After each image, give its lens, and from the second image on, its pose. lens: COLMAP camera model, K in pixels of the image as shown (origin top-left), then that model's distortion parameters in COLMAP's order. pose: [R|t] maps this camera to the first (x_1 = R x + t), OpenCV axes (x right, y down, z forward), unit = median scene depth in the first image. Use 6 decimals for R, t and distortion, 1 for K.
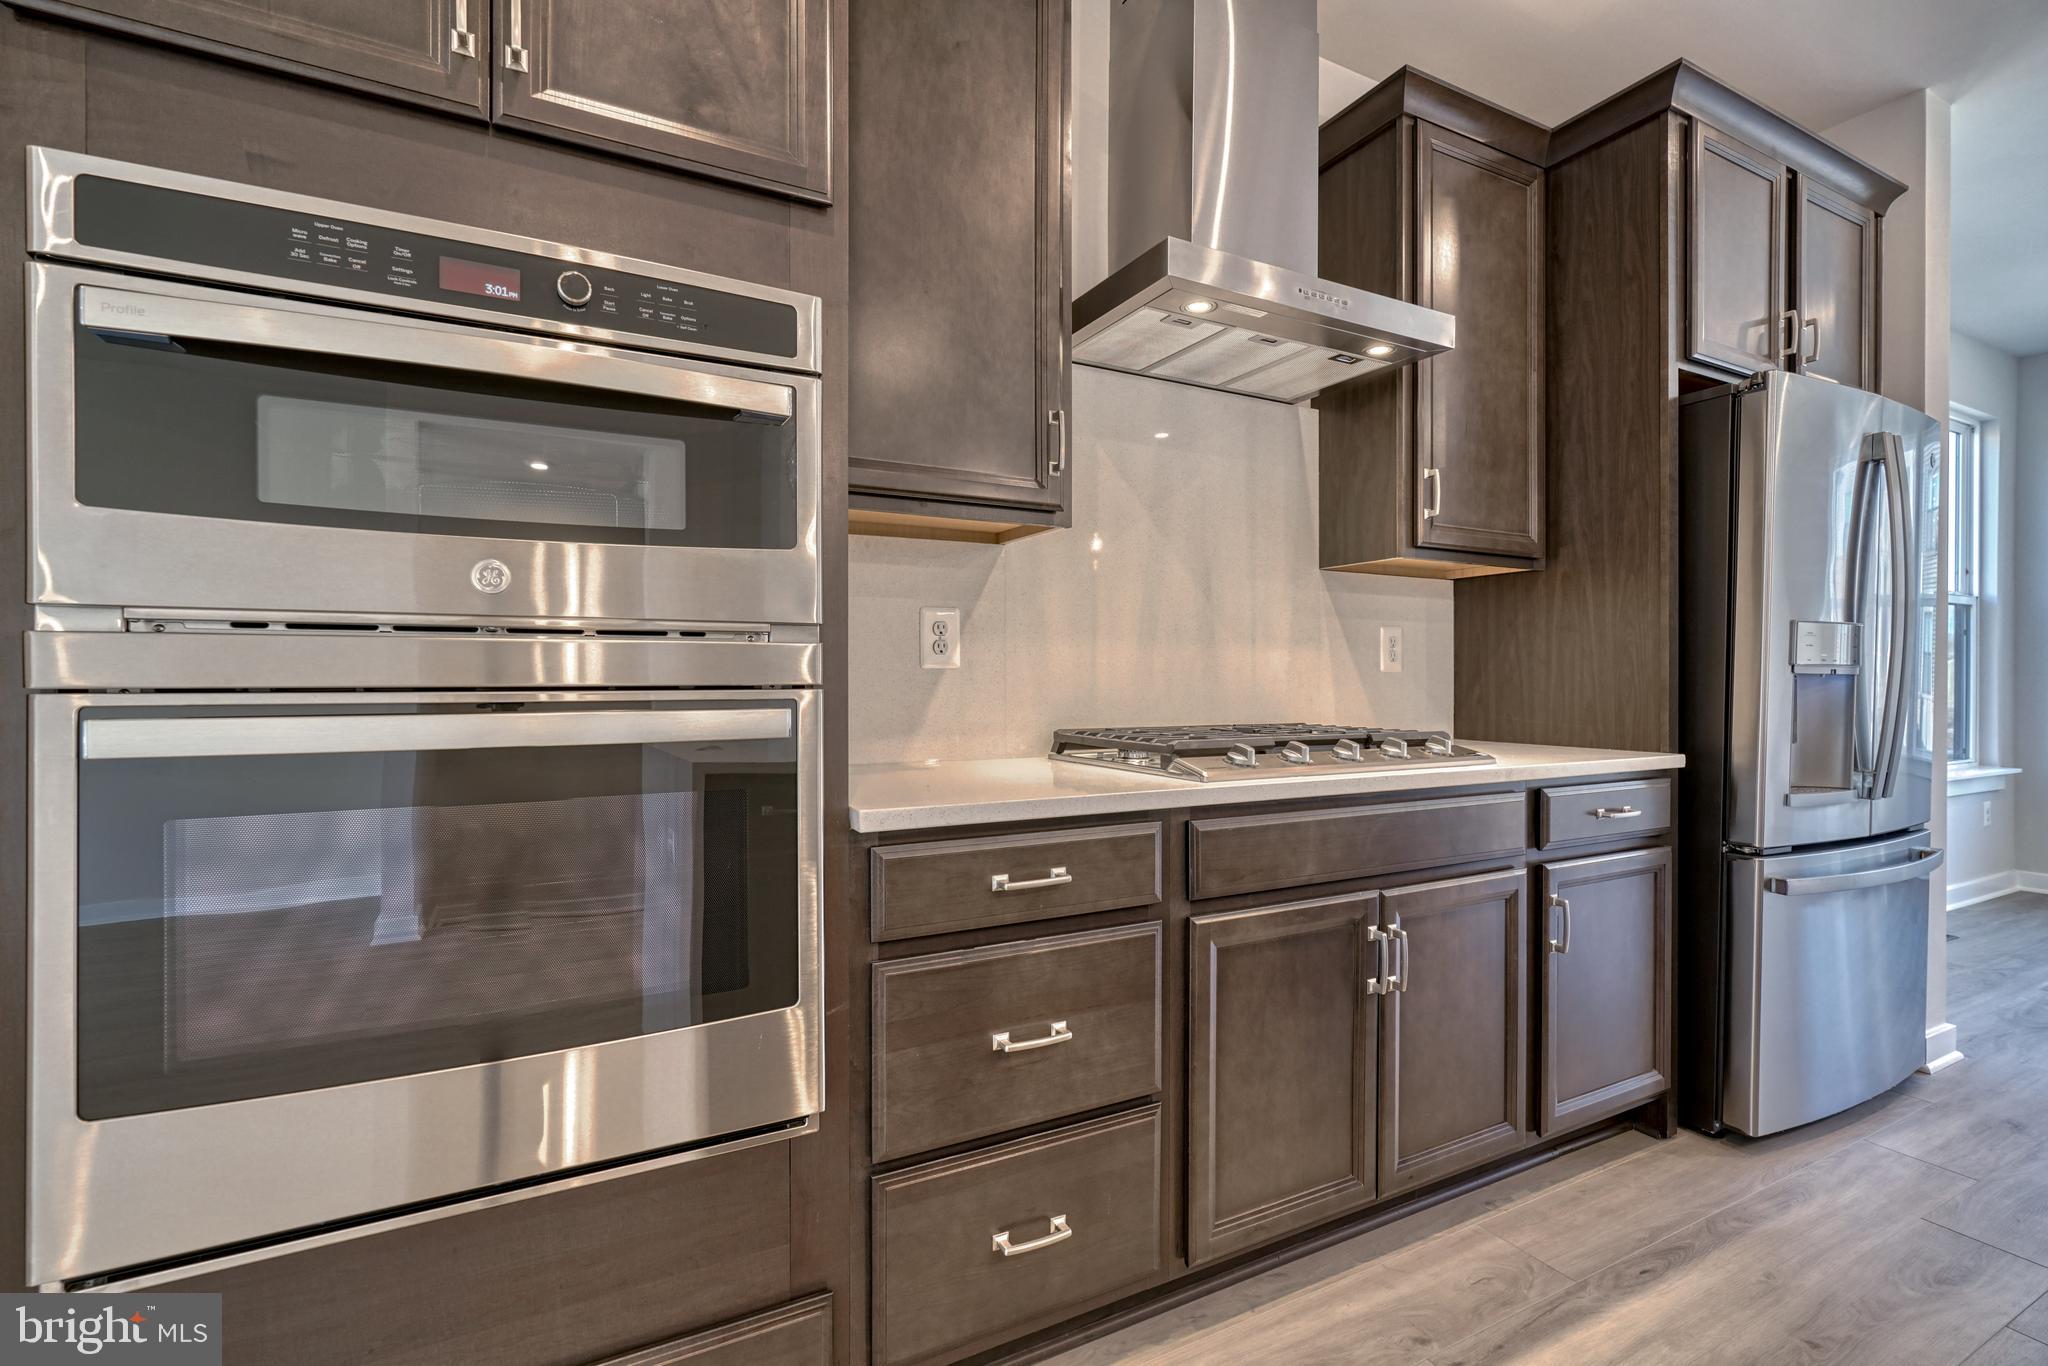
lens RADIAL K [[923.7, 0, 1018.7], [0, 923.7, 680.0], [0, 0, 1]] dist [-0.008329, 0.001277]
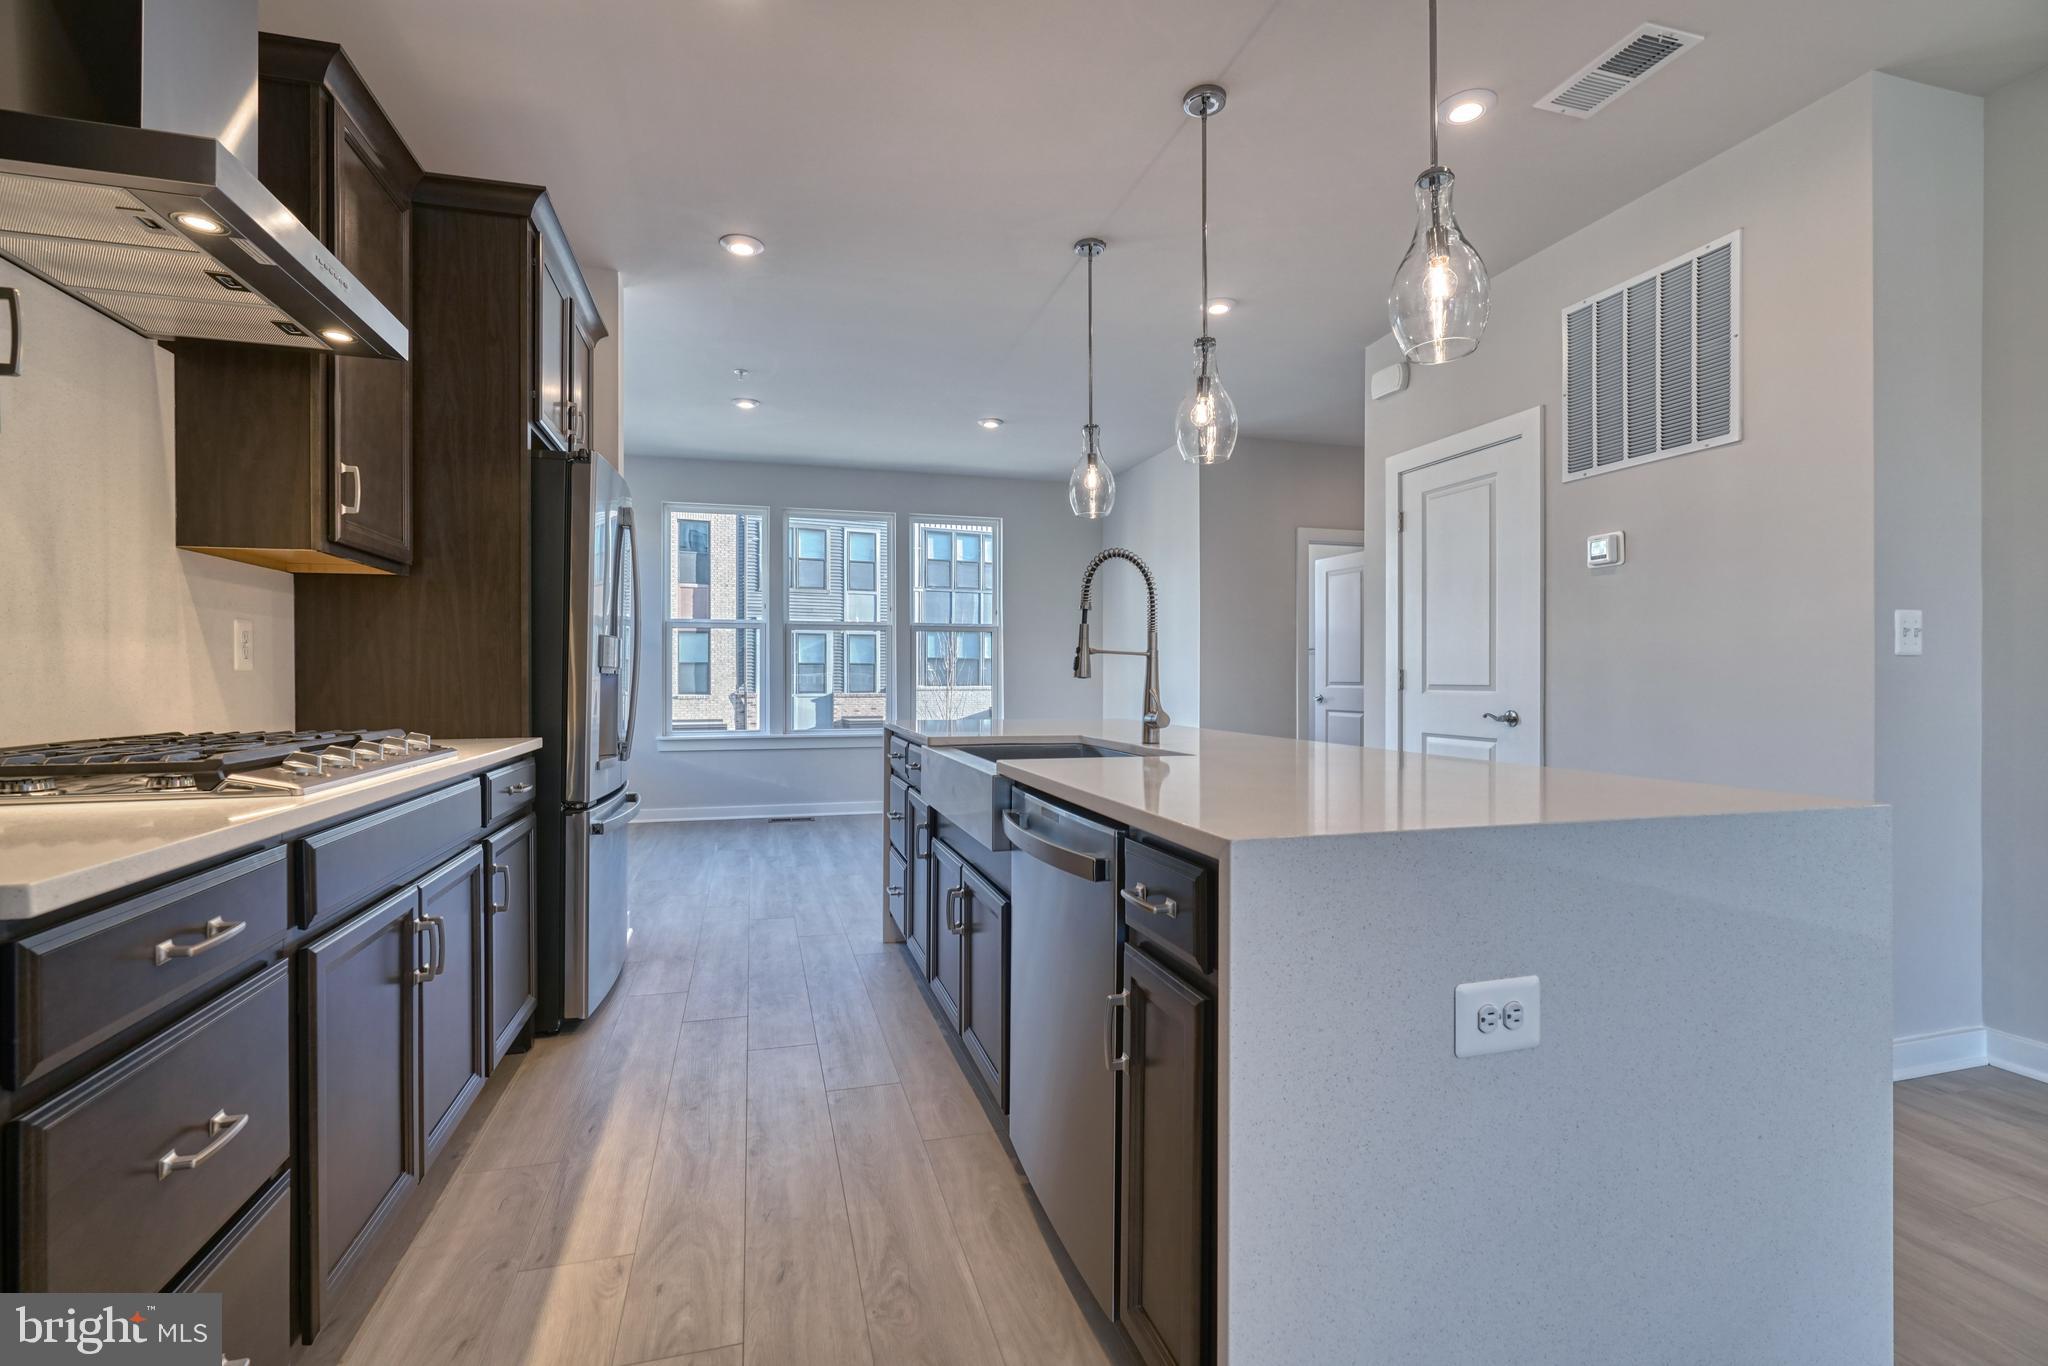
lens RADIAL K [[923.7, 0, 1018.7], [0, 923.7, 680.0], [0, 0, 1]] dist [-0.008329, 0.001277]
pose [[0.199508, -0.006463, 0.979875, -0.422067], [0.004736, 0.999973, 0.005631, -0.002053], [-0.979885, 0.003518, 0.199534, 0.120222]]
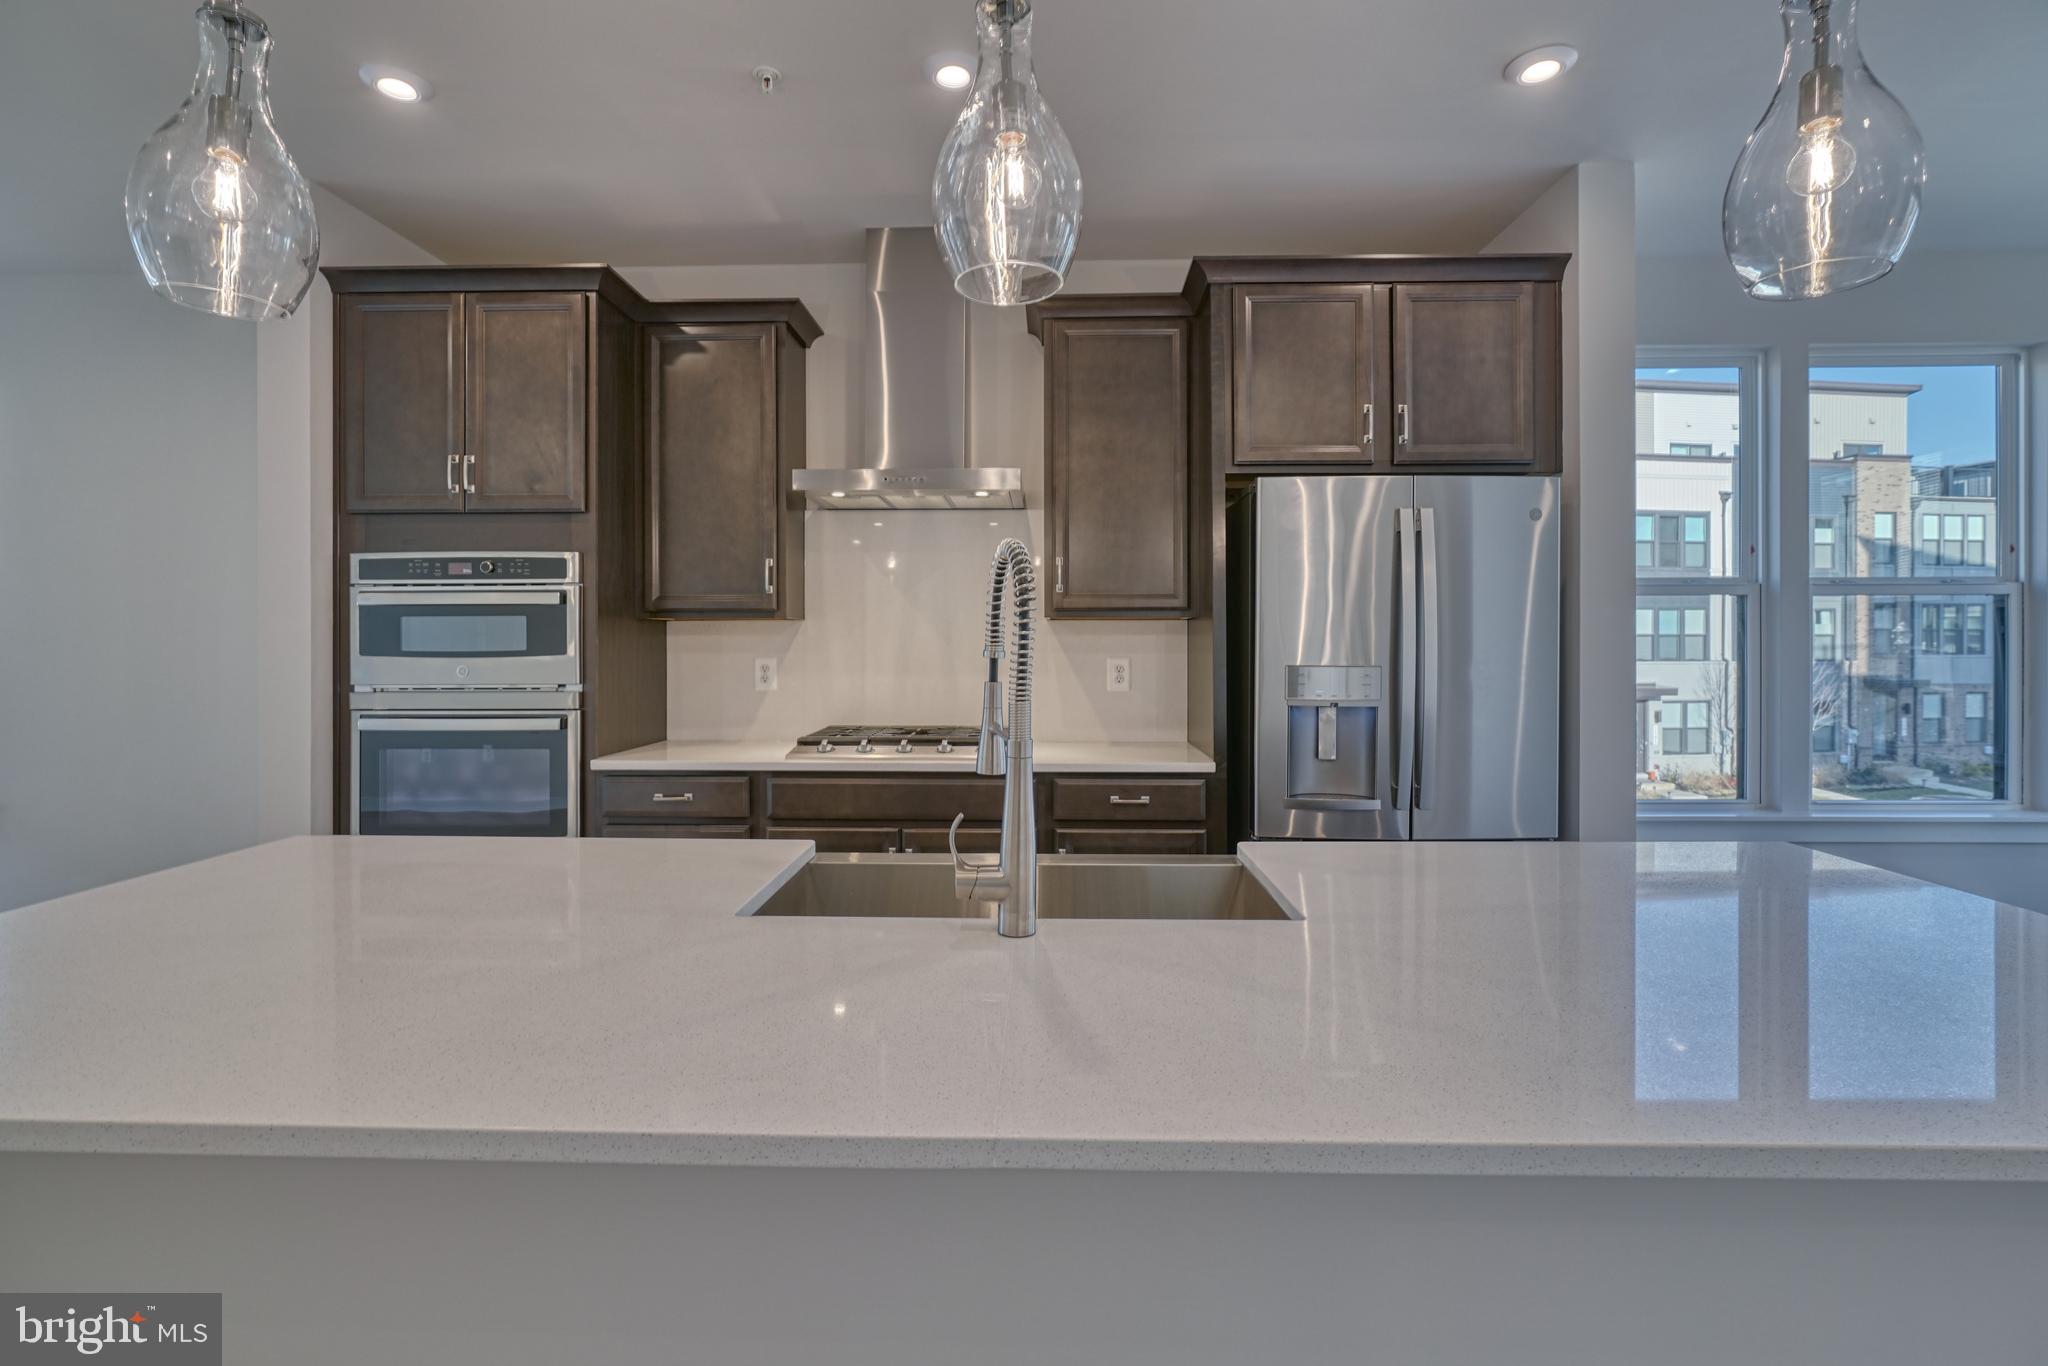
lens RADIAL K [[908.4, 0, 1025.5], [0, 908.4, 642.6], [0, 0, 1]] dist [-0.003874, -0.000063]
pose [[0.872227, -0.003874, -0.489086, 1.261923], [0.002199, 0.999990, -0.003998, -0.099985], [0.489097, 0.002412, 0.872226, -0.332041]]
